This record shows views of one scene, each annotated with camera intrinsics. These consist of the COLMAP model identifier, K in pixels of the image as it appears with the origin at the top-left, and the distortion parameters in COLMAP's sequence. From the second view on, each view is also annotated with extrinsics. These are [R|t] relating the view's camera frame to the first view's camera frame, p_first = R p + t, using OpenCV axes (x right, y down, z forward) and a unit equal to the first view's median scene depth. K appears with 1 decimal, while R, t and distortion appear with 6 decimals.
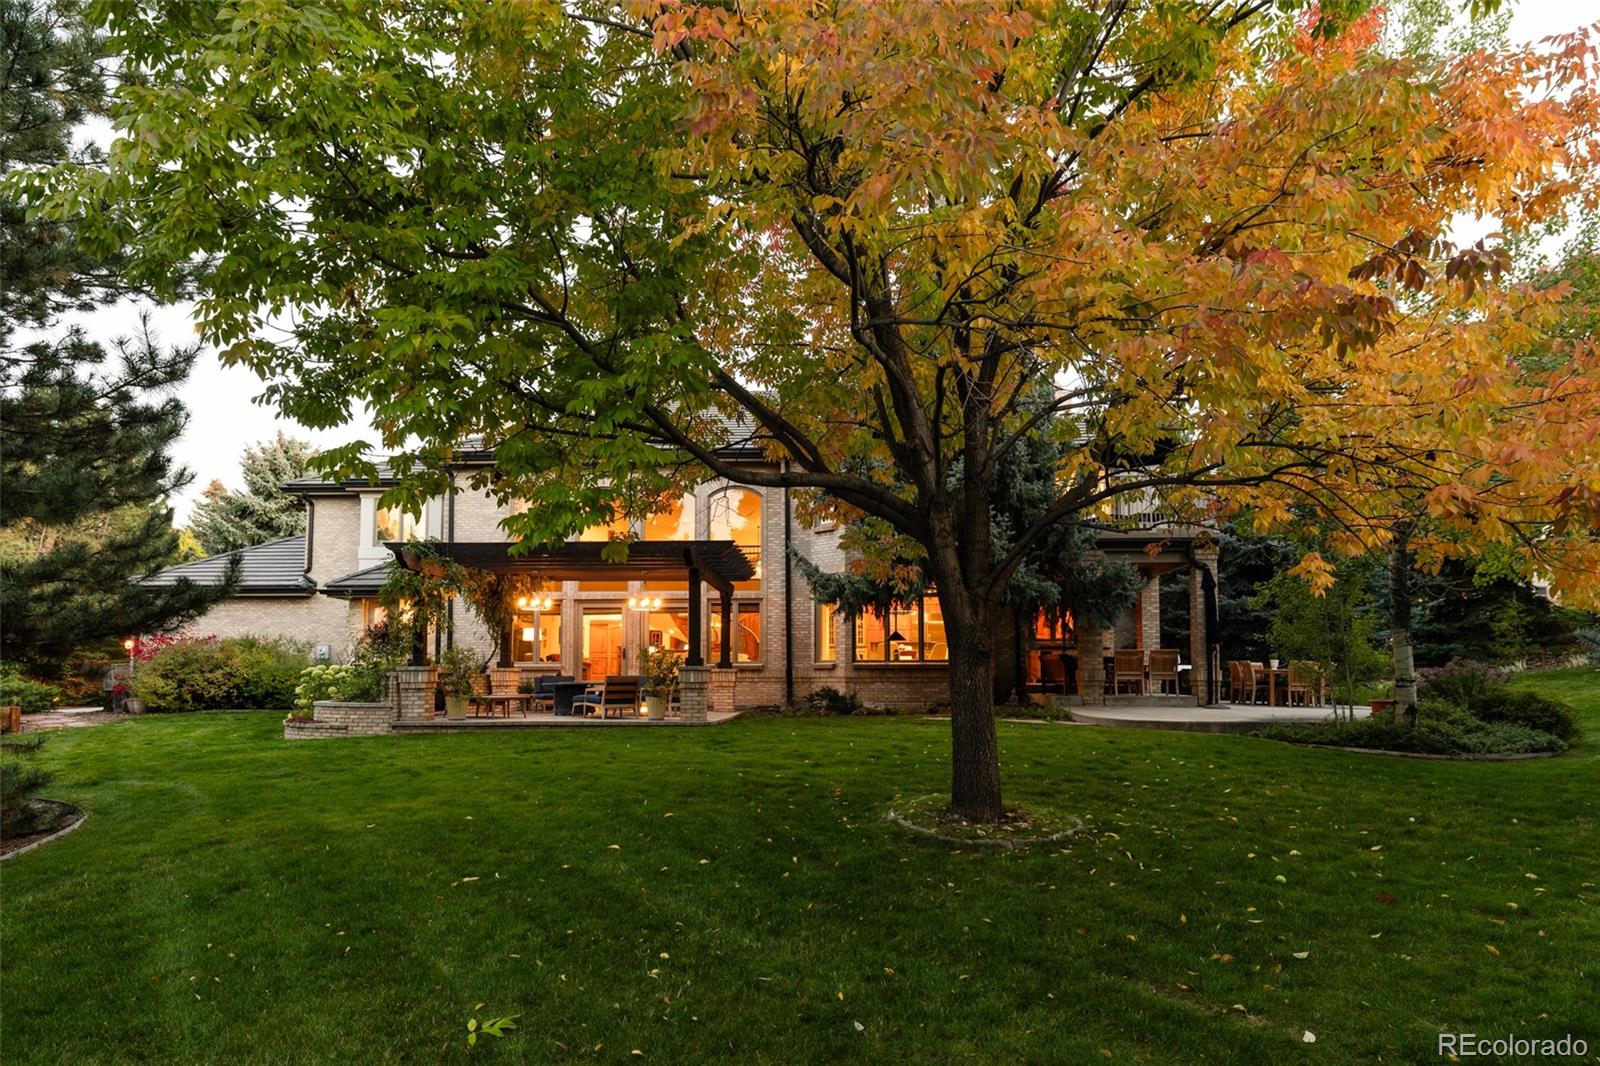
lens RADIAL K [[967.1, 0, 800.3], [0, 967.1, 530.9], [0, 0, 1]] dist [0.015964, 0.001278]
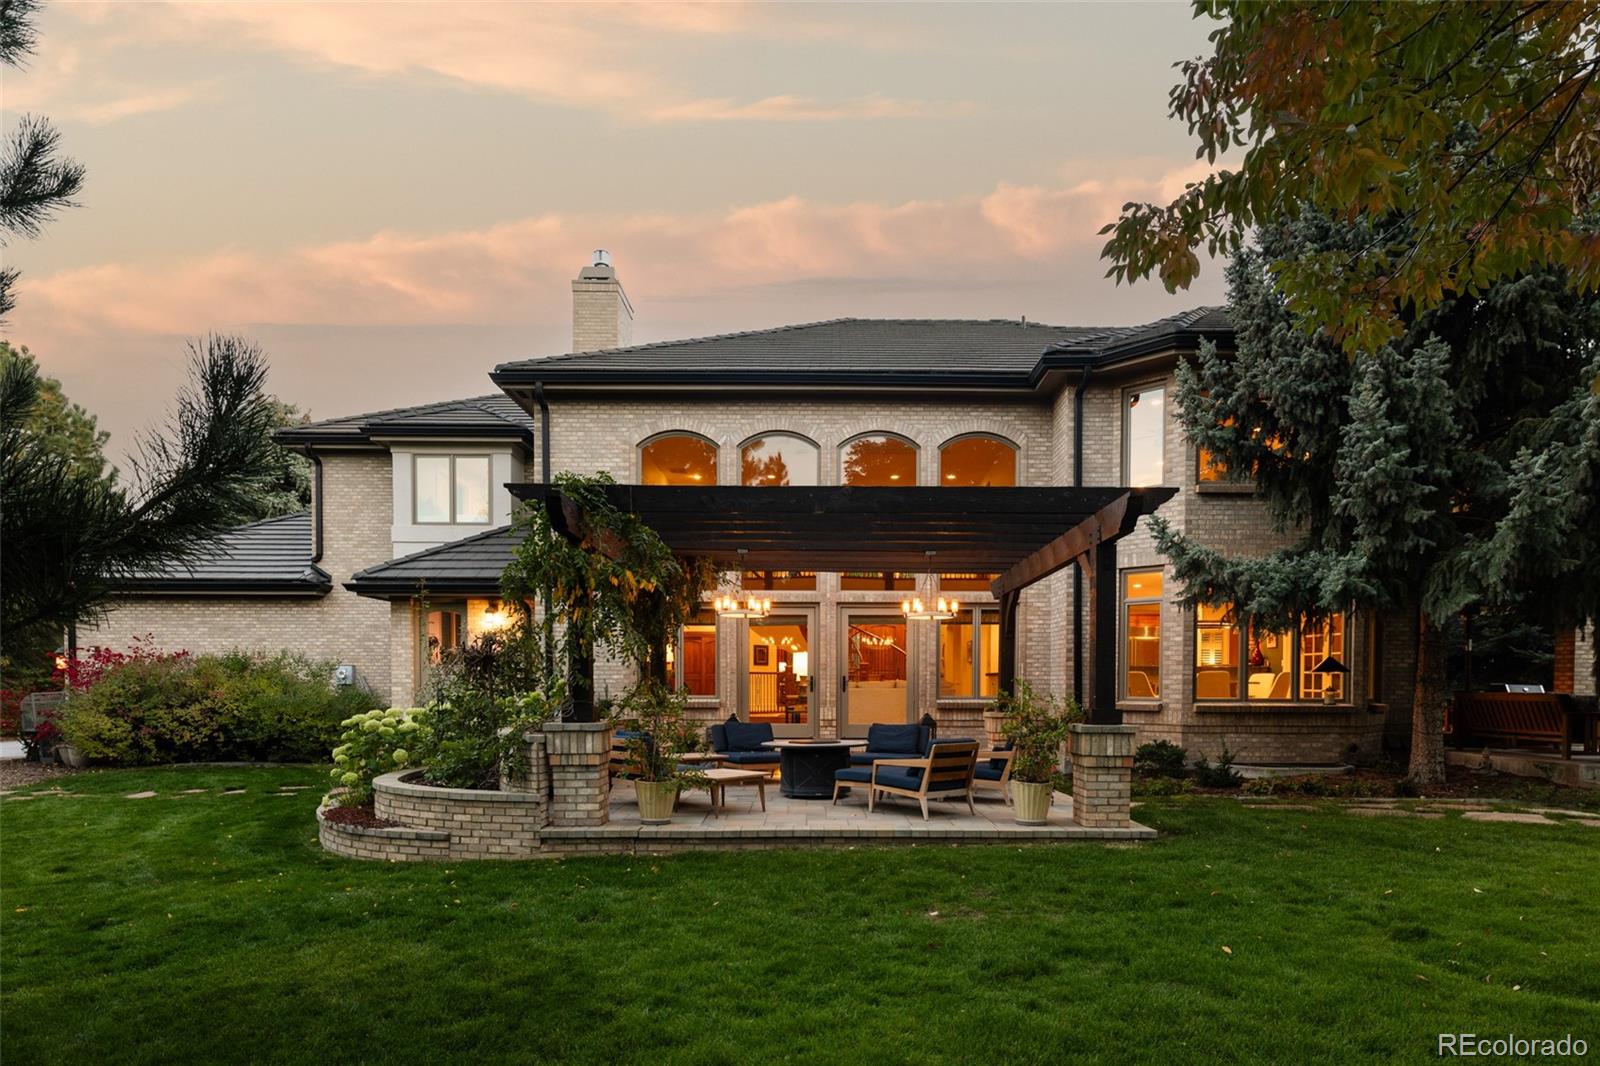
lens RADIAL K [[916.1, 0, 811.1], [0, 916.1, 641.9], [0, 0, 1]] dist [-0.006688, -0.001197]
pose [[0.998371, 0.007722, 0.056529, -0.215350], [-0.013460, 0.994711, 0.101826, 0.032160], [-0.055444, -0.102421, 0.993195, 0.365932]]
